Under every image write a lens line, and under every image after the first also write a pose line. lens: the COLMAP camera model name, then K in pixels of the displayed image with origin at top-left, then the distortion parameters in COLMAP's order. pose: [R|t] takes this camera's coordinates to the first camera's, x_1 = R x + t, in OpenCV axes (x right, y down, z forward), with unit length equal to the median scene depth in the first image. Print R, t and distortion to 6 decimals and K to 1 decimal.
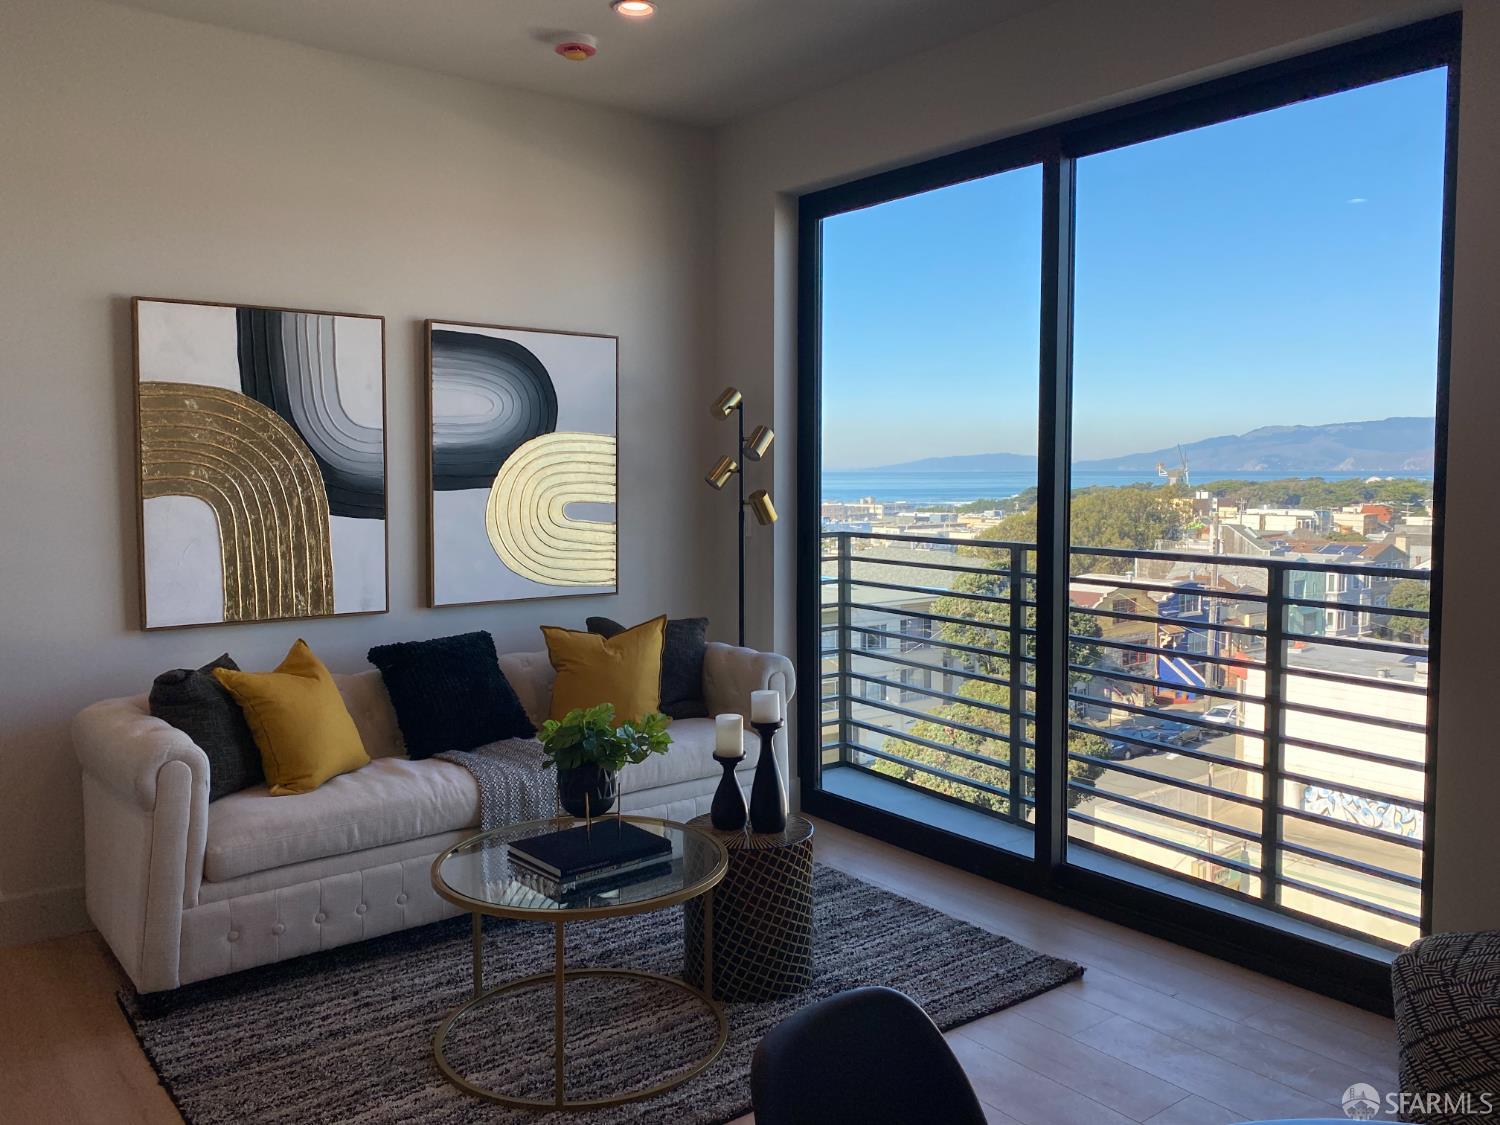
lens RADIAL K [[1174.4, 0, 750.8], [0, 1174.4, 550.3], [0, 0, 1]] dist [0.014701, 0.003088]
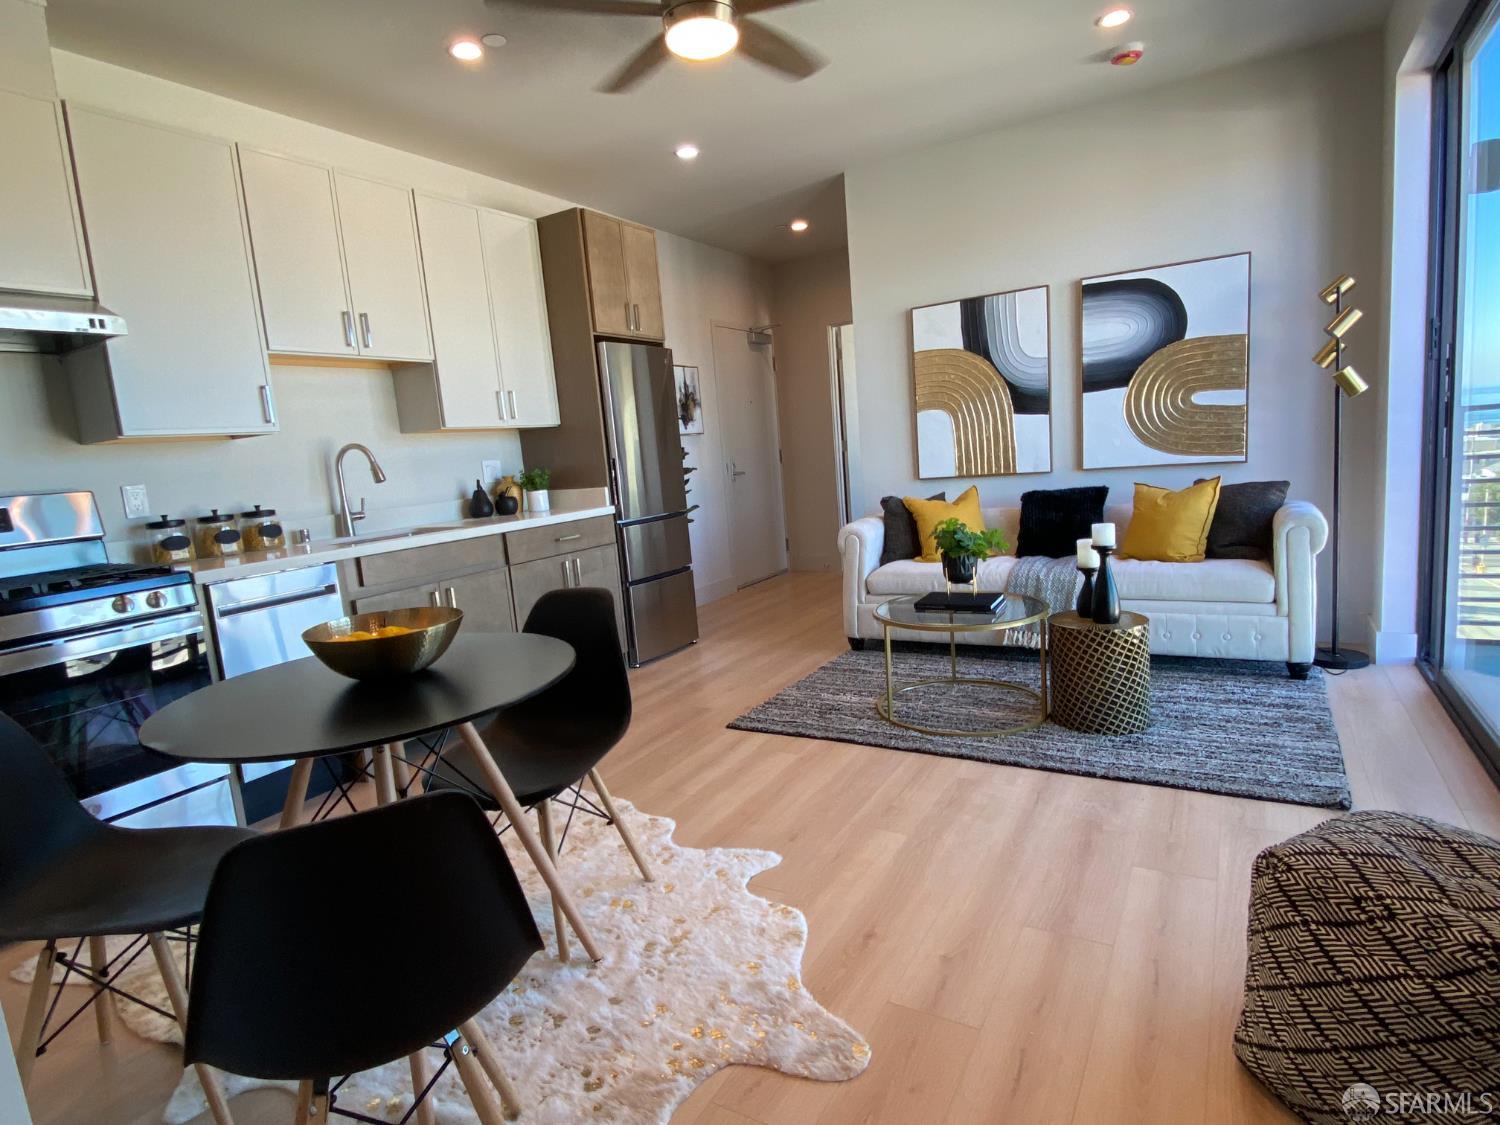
lens RADIAL K [[807.3, 0, 751.7], [0, 807.3, 571.2], [0, 0, 1]] dist [0.006258, 0.000173]
pose [[0.369490, 0.113648, -0.922259, 0.632426], [0.019791, 0.991305, 0.130086, 0.037085], [0.929024, -0.066317, 0.364028, 0.218273]]
